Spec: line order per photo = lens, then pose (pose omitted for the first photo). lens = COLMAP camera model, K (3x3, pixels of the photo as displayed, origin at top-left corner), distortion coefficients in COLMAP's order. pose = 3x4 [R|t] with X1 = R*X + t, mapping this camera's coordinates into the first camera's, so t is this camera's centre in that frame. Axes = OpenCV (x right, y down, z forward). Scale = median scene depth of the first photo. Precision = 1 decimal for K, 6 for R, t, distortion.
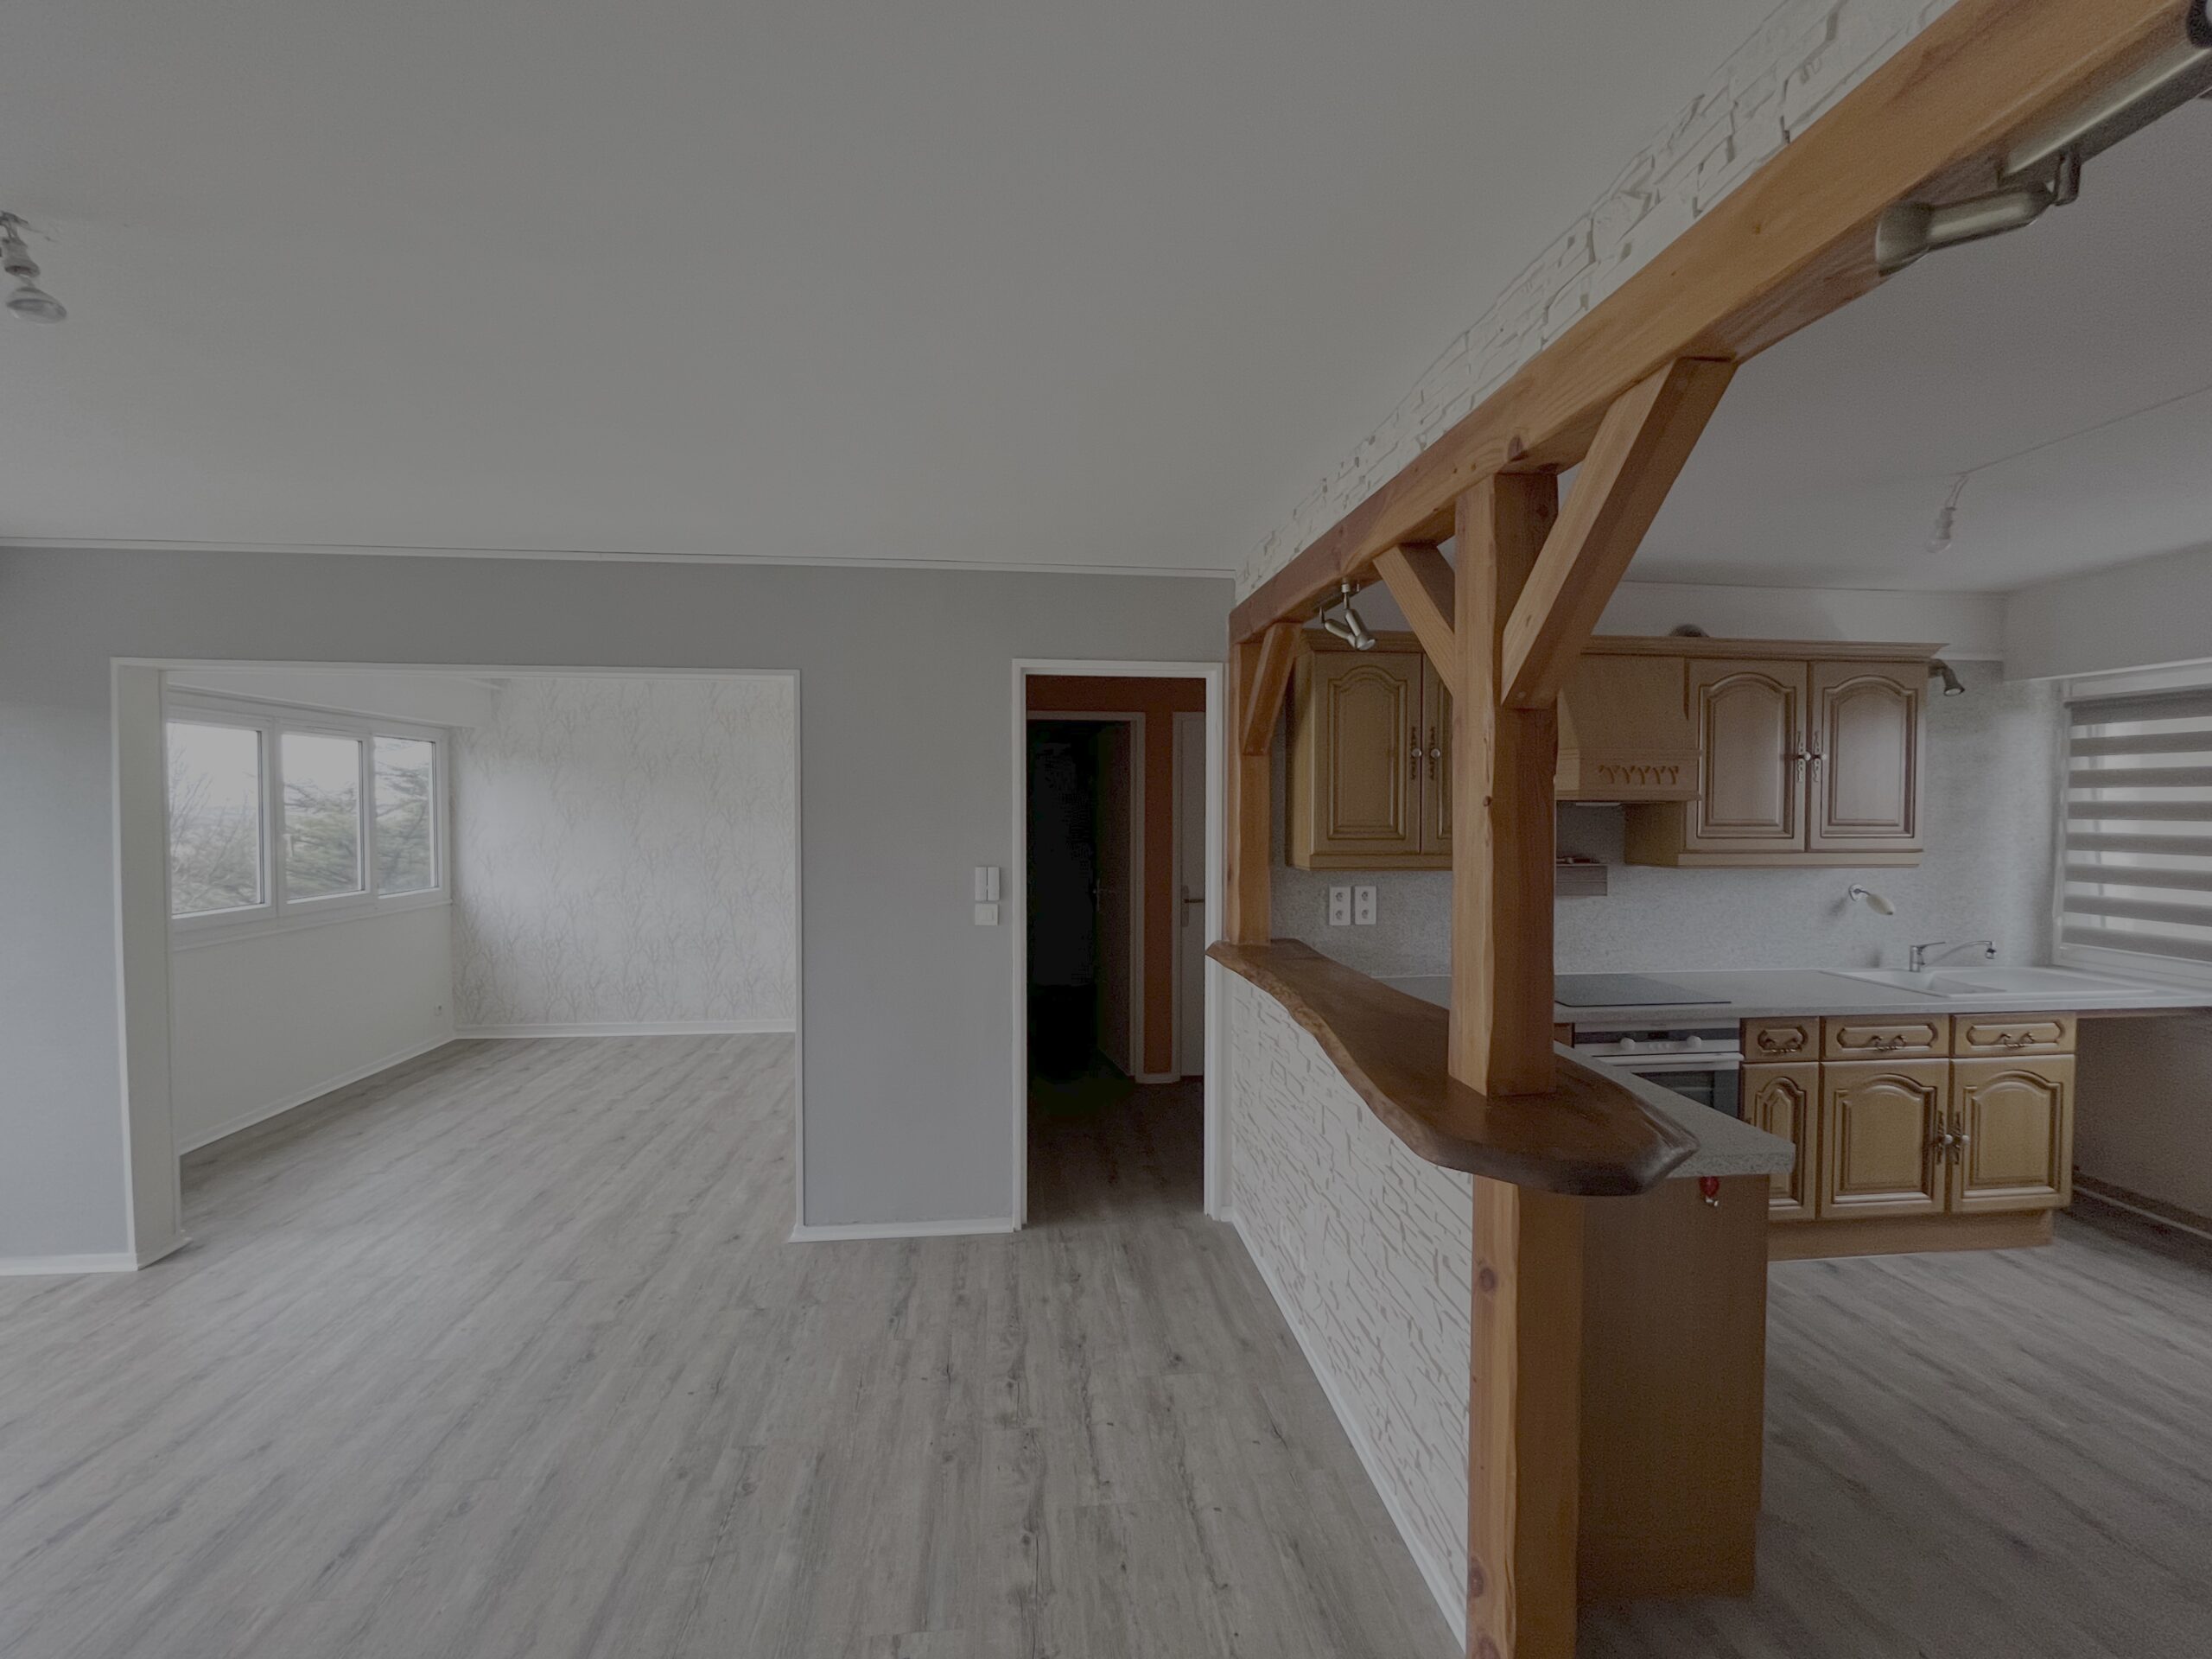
lens RADIAL K [[890.8, 0, 1100.4], [0, 890.8, 830.7], [0, 0, 1]] dist [-0.002685, -0.000004]
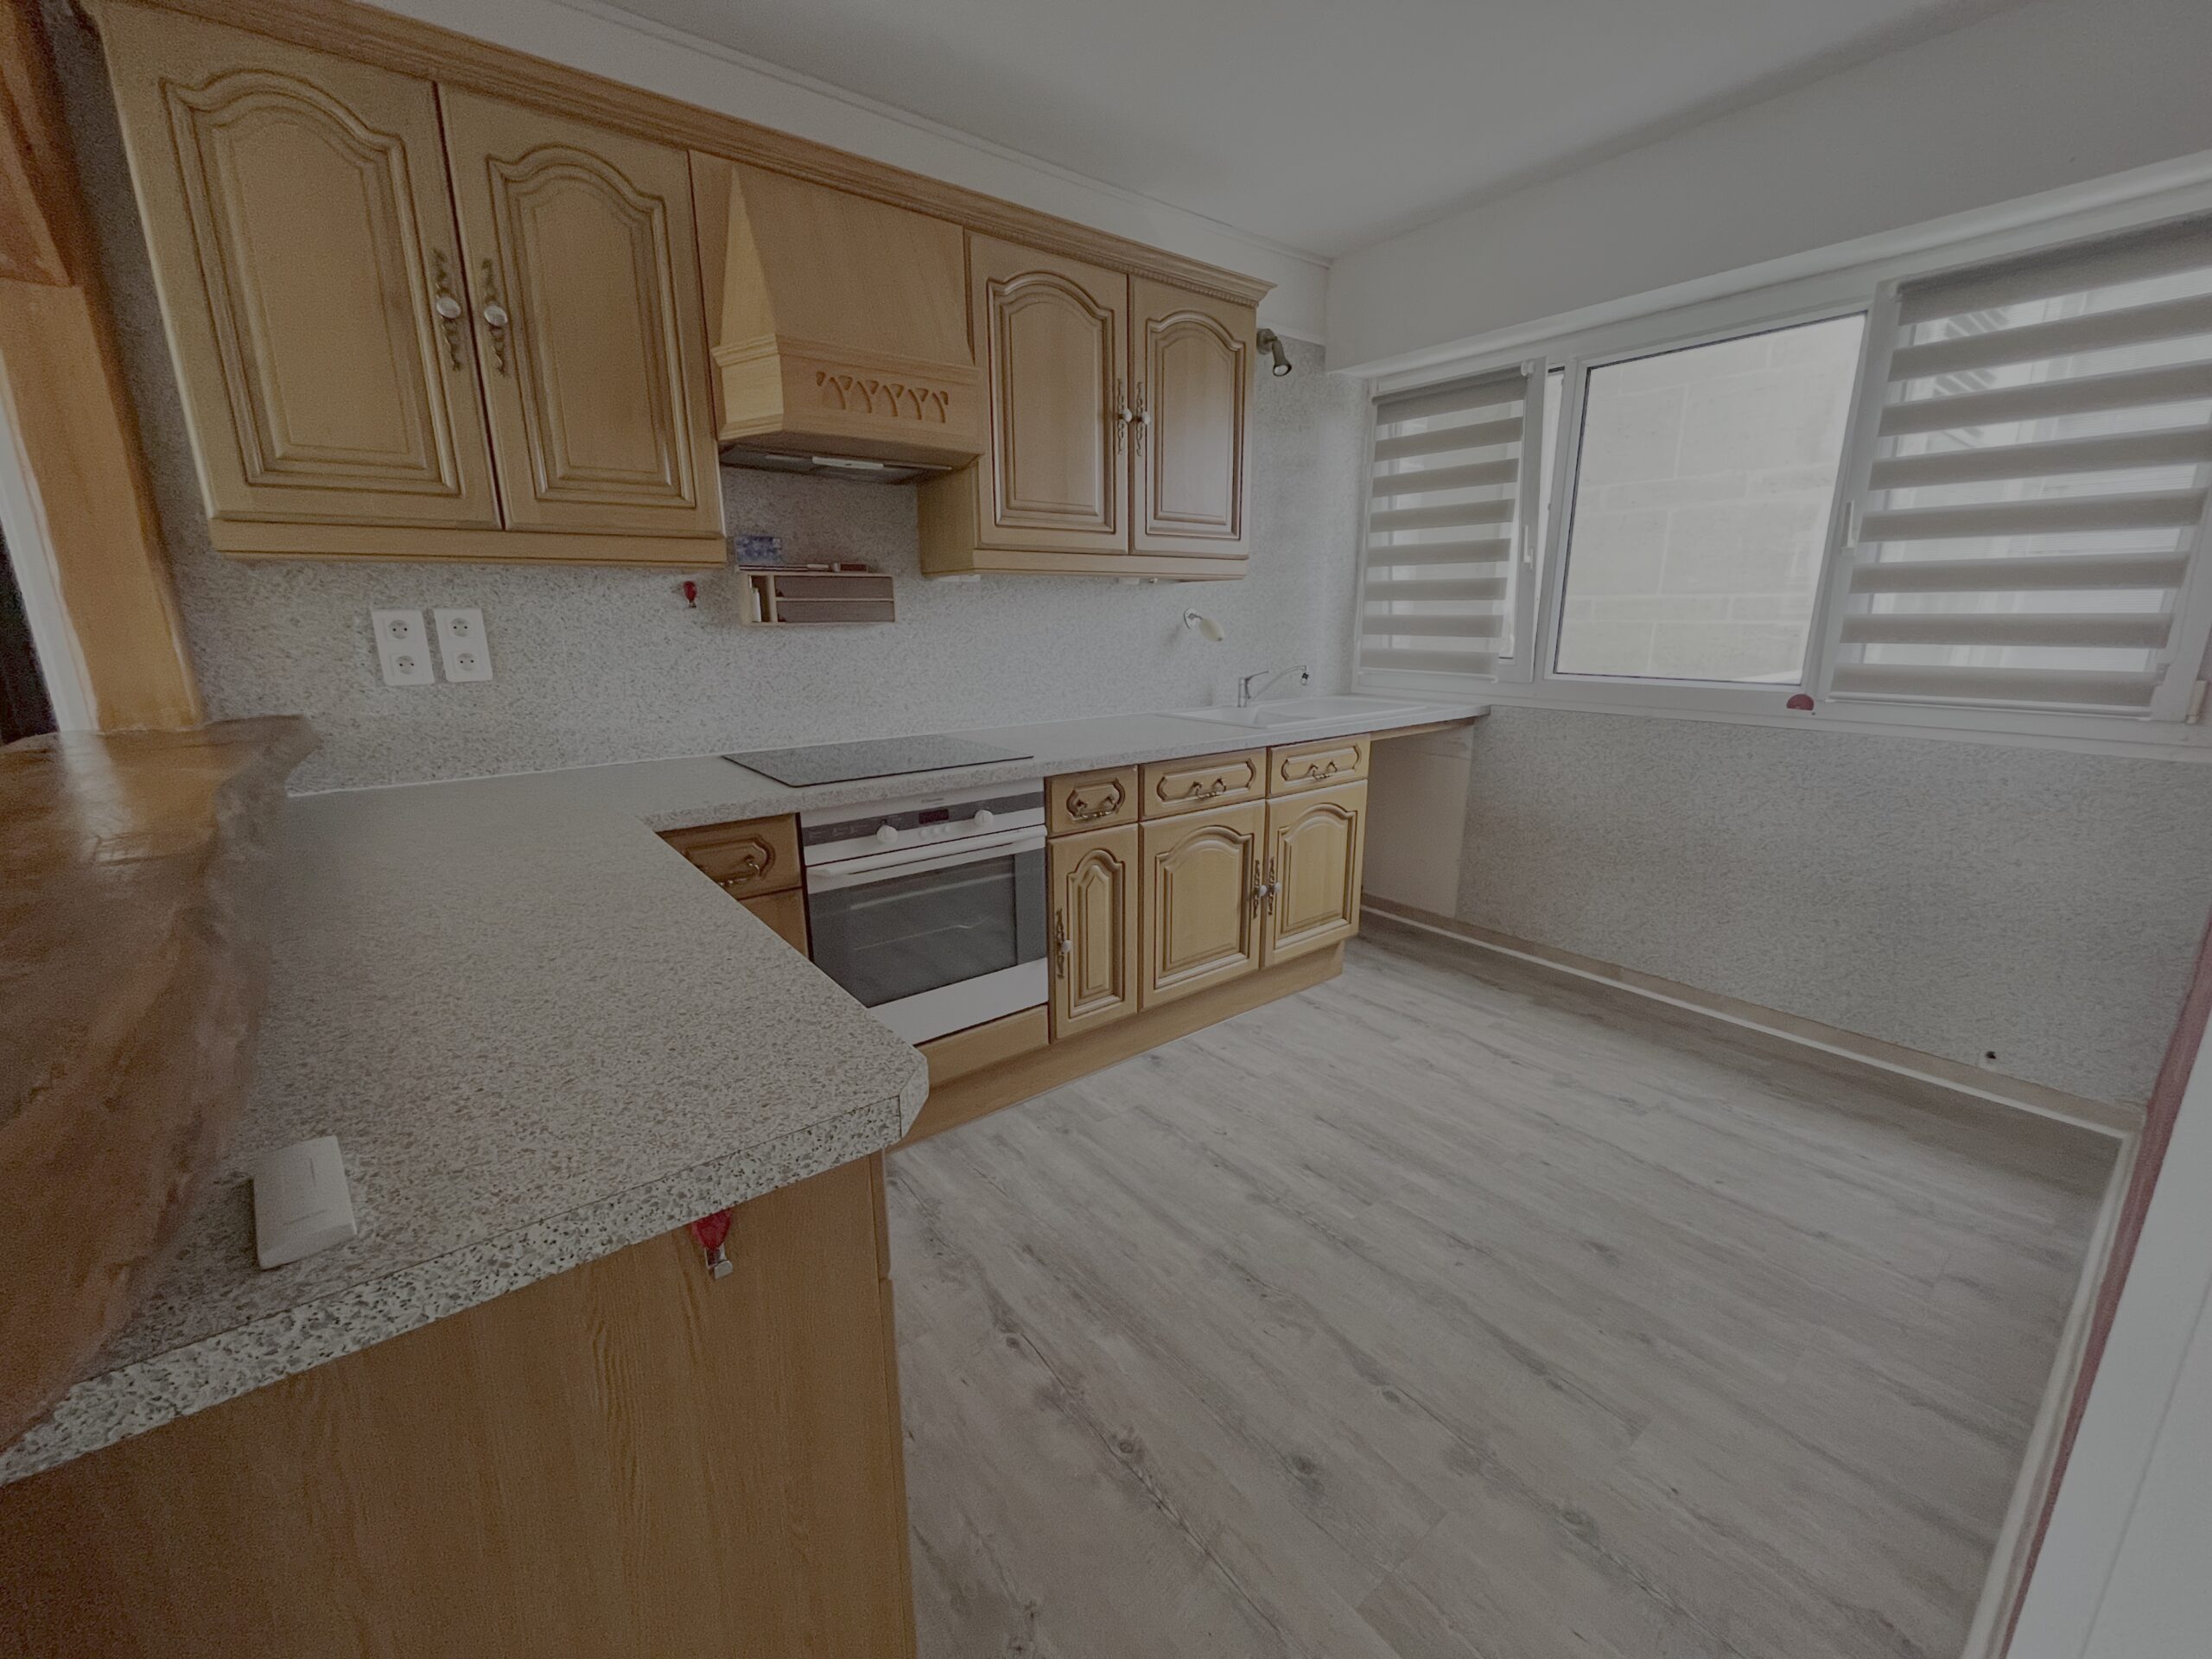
lens RADIAL K [[890.8, 0, 1108.0], [0, 890.8, 822.8], [0, 0, 1]] dist [-0.002685, -0.000004]
pose [[0.844372, -0.129726, 0.519815, 0.384373], [0.020283, 0.977287, 0.210947, 0.095775], [-0.535374, -0.167574, 0.827825, 0.372560]]
